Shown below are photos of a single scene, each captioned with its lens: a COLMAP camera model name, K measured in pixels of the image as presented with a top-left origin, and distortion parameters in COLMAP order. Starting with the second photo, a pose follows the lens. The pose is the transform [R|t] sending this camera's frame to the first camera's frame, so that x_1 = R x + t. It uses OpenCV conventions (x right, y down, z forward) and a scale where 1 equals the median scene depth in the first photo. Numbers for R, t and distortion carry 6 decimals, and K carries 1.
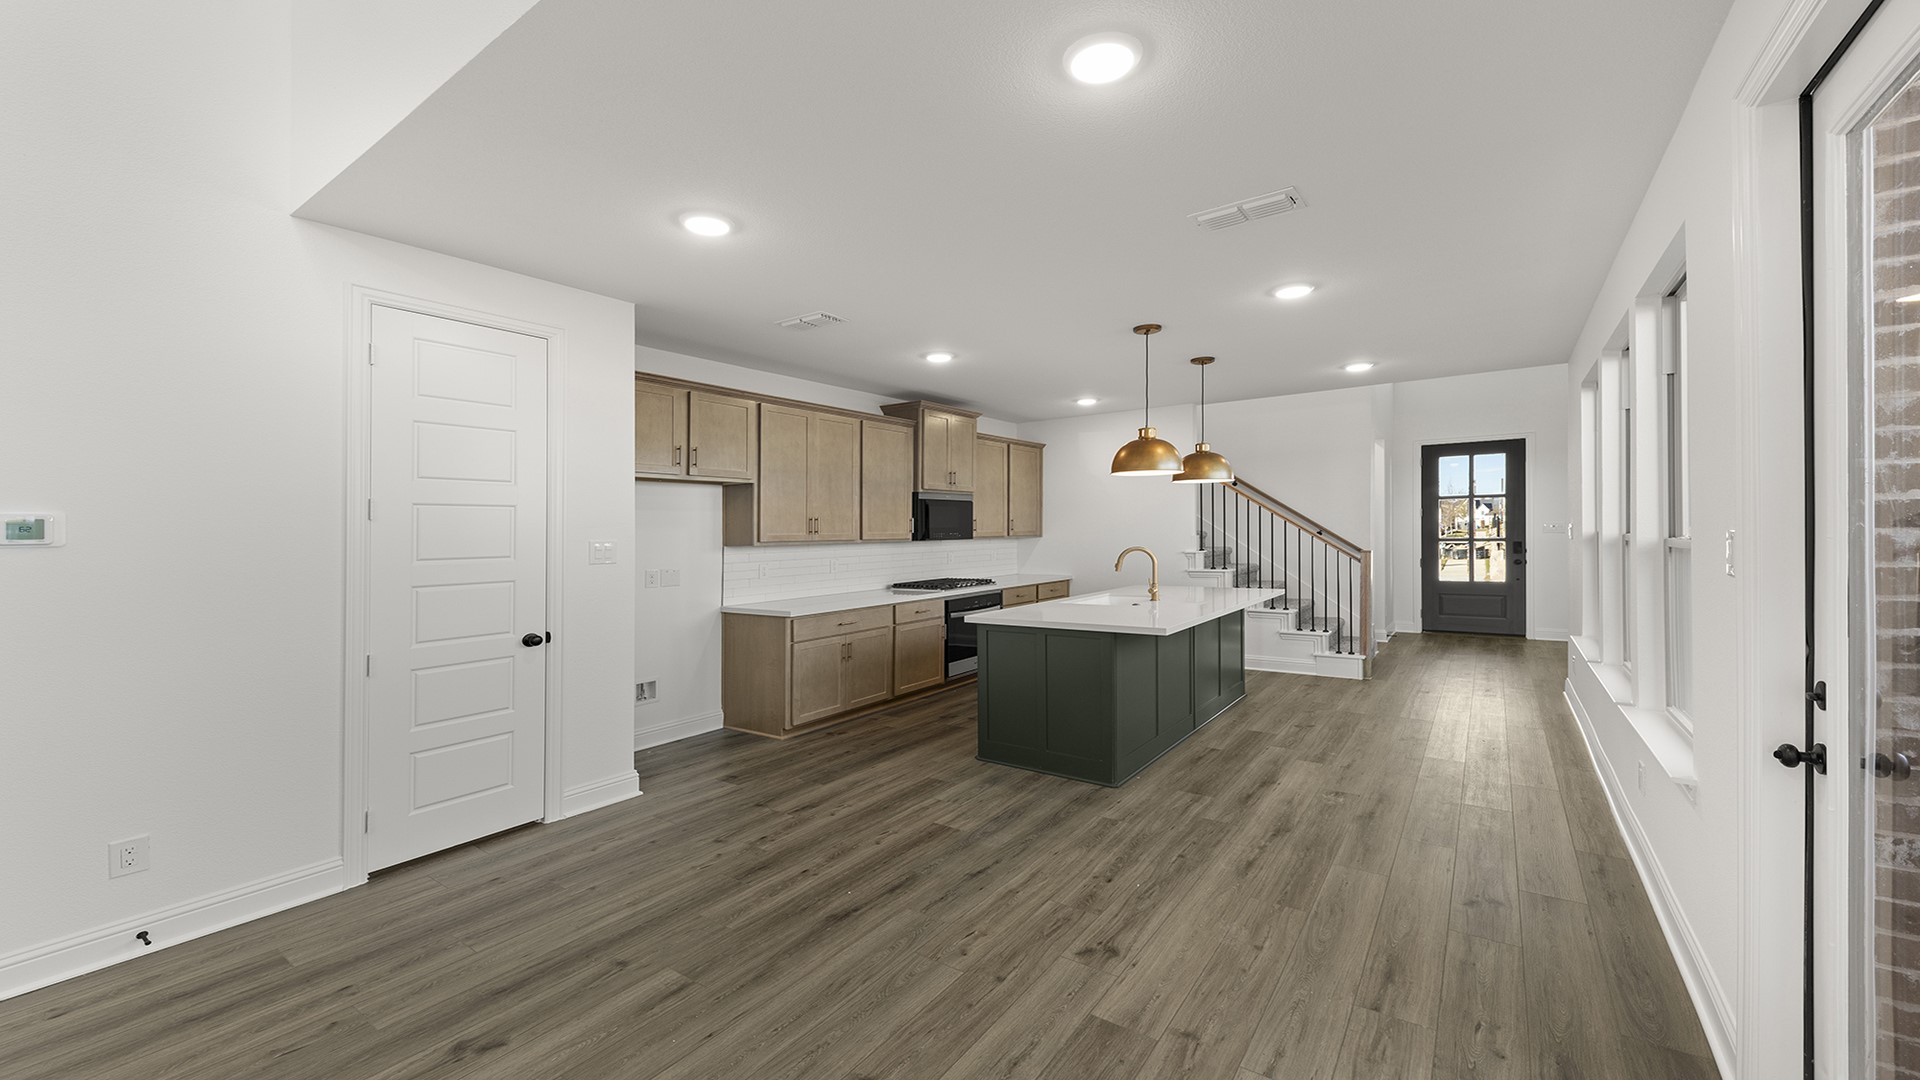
lens RADIAL K [[738.5, 0, 957.3], [0, 738.5, 530.6], [0, 0, 1]] dist [0.003215, -0.000295]
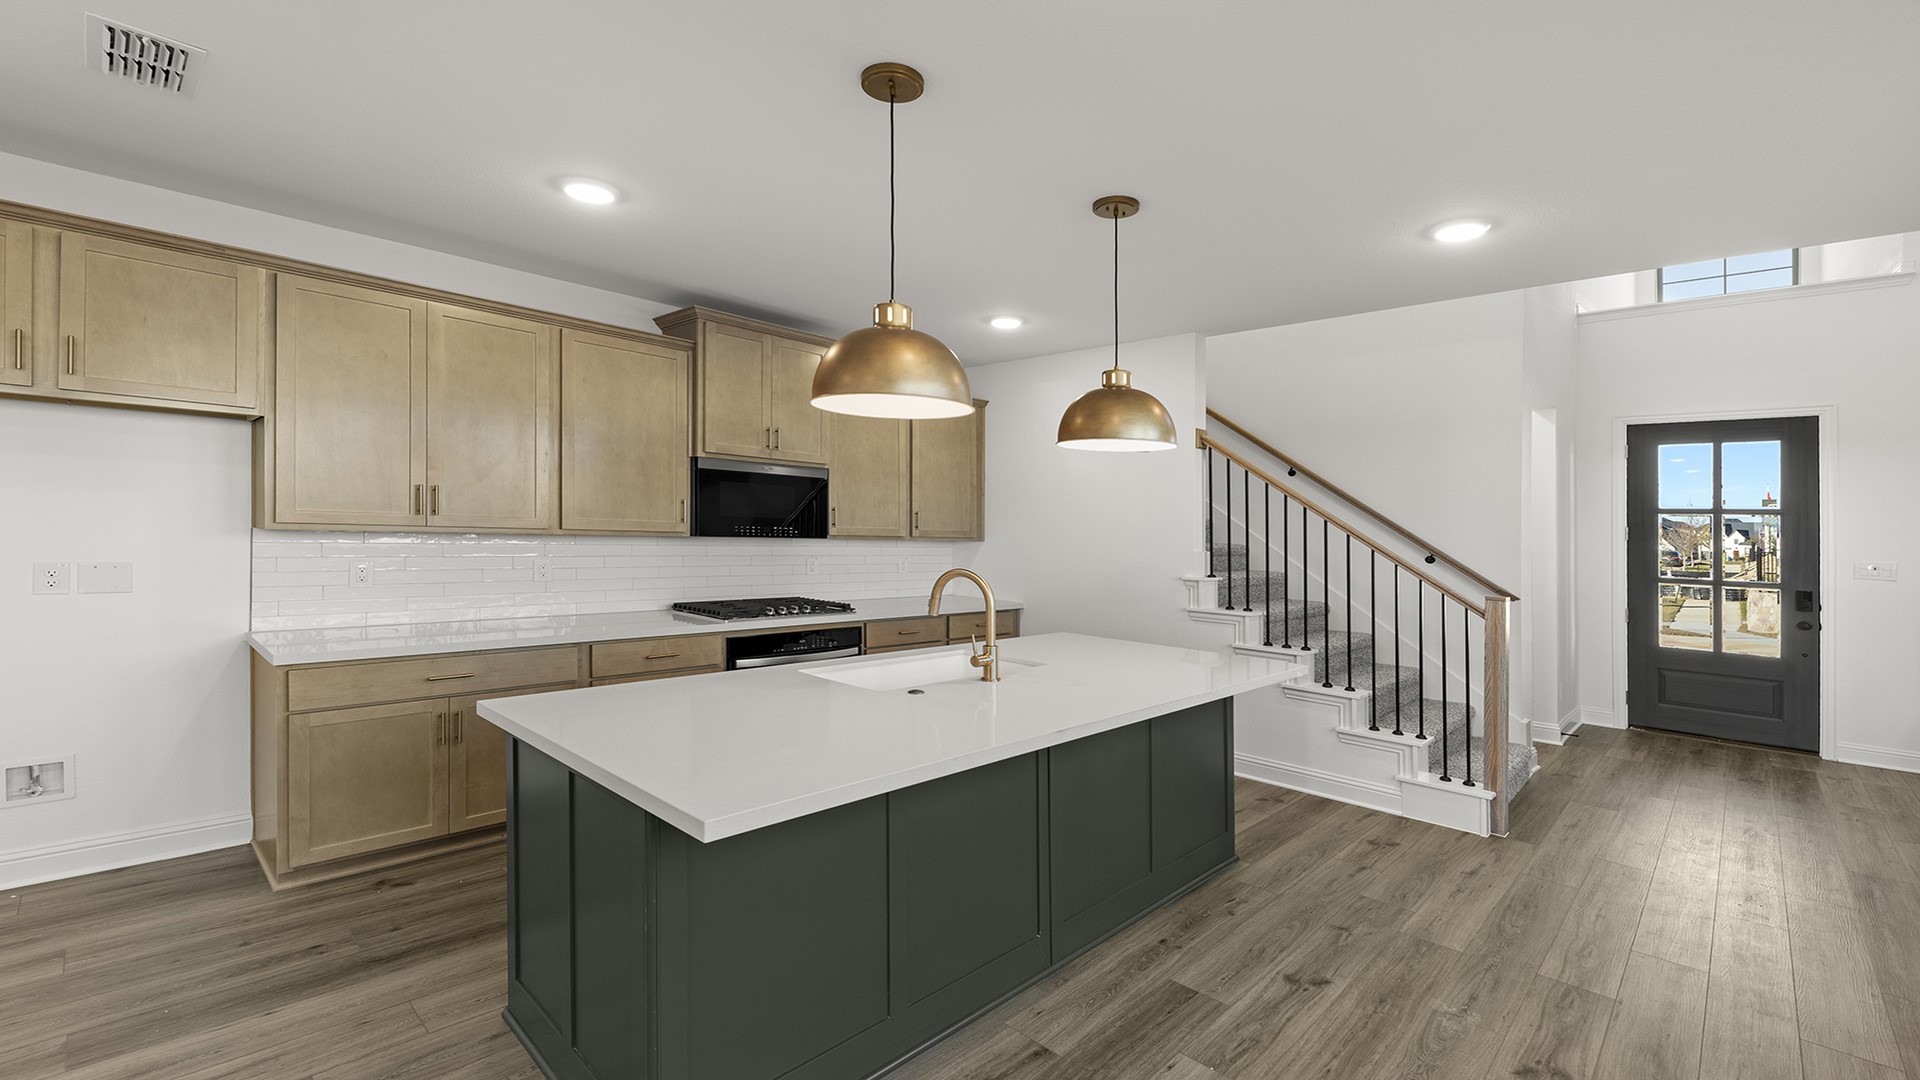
lens RADIAL K [[817.7, 0, 947.1], [0, 817.7, 482.2], [0, 0, 1]] dist [-0.000277, -0.001894]
pose [[0.987762, 0.040249, -0.150688, 0.224933], [-0.048622, 0.997447, -0.052300, -0.005141], [0.148198, 0.058987, 0.987197, 0.320518]]
